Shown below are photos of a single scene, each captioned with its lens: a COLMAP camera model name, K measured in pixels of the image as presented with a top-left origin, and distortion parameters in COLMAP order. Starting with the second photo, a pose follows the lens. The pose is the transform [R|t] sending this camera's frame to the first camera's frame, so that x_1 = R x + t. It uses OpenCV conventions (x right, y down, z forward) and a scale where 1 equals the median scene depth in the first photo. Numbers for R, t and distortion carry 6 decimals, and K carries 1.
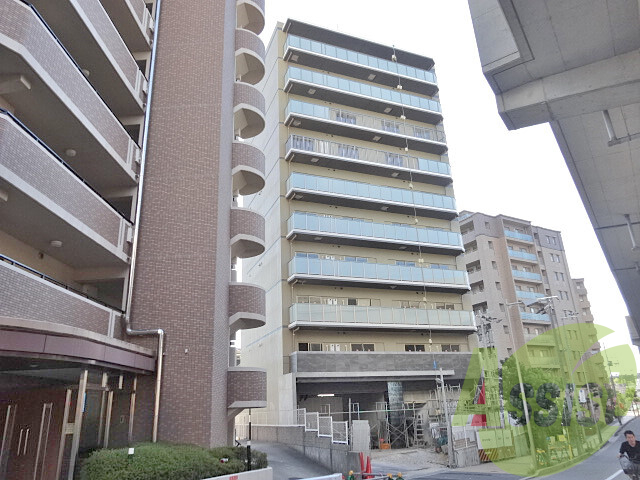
lens RADIAL K [[476.4, 0, 318.7], [0, 476.4, 241.4], [0, 0, 1]] dist [-0.002961, 0.003167]
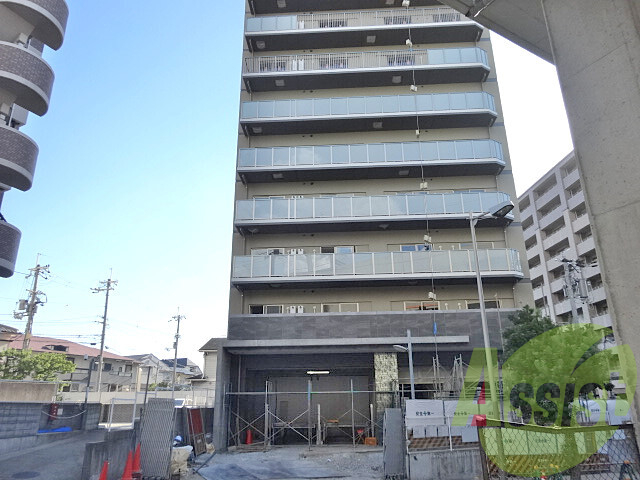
lens RADIAL K [[476.1, 0, 319.2], [0, 476.1, 226.9], [0, 0, 1]] dist [-0.002513, -0.001045]
pose [[0.901163, -0.112964, -0.418503, 0.388355], [0.120635, 0.992663, -0.008179, 0.094467], [0.416357, -0.043116, 0.908179, 0.295415]]
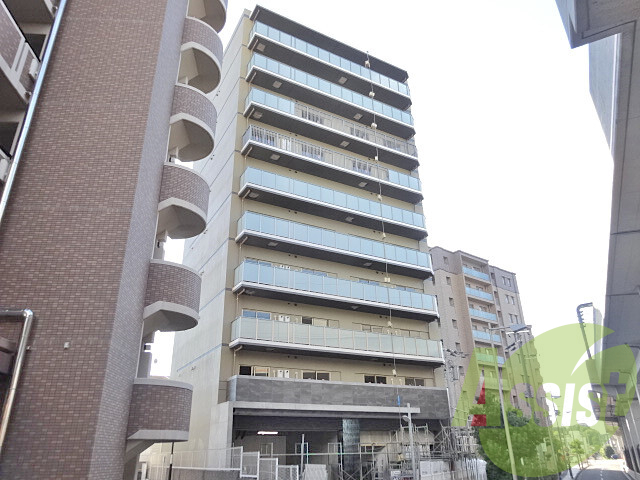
lens RADIAL K [[476.4, 0, 318.7], [0, 476.4, 241.4], [0, 0, 1]] dist [-0.002961, 0.003167]
pose [[0.991925, 0.075251, 0.102086, -0.006790], [-0.066796, 0.994236, -0.083858, 0.055366], [-0.107808, 0.076361, 0.991235, 0.142587]]
